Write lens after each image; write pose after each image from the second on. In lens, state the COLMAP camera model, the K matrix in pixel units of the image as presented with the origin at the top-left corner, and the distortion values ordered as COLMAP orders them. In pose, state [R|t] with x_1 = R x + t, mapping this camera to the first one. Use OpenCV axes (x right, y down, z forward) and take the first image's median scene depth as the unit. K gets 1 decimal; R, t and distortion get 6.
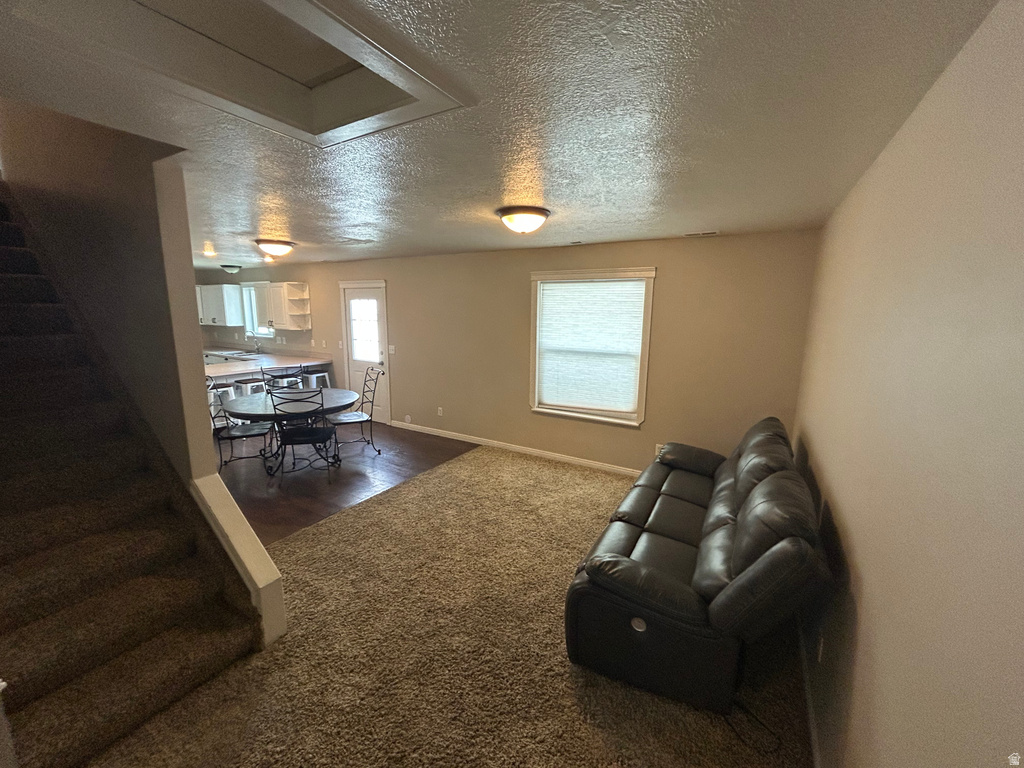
lens RADIAL K [[416.1, 0, 512.0], [0, 416.1, 384.0], [0, 0, 1]] dist [-0.002010, -0.000240]
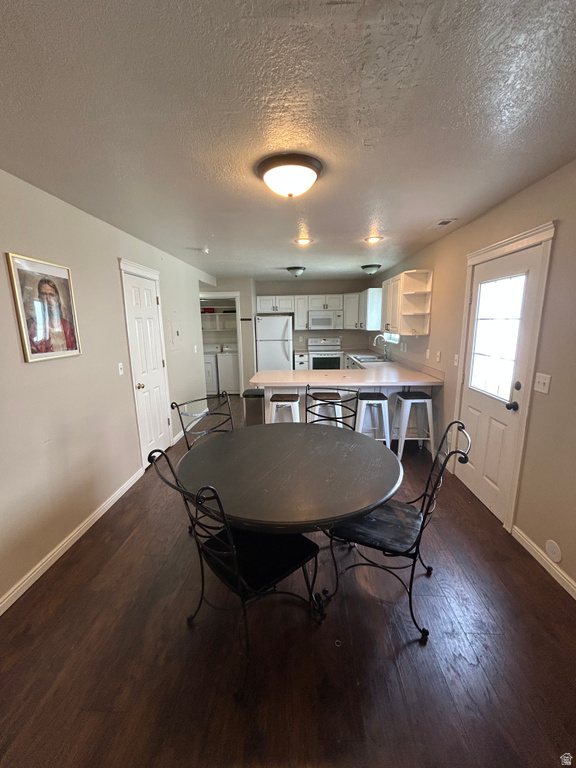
lens RADIAL K [[313.2, 0, 288.0], [0, 313.2, 384.0], [0, 0, 1]] dist [-0.001690, 0.000285]
pose [[0.476691, 0.153664, -0.865536, -0.115945], [-0.134656, 0.985748, 0.100845, -0.070802], [0.868696, 0.068478, 0.490589, 0.537906]]
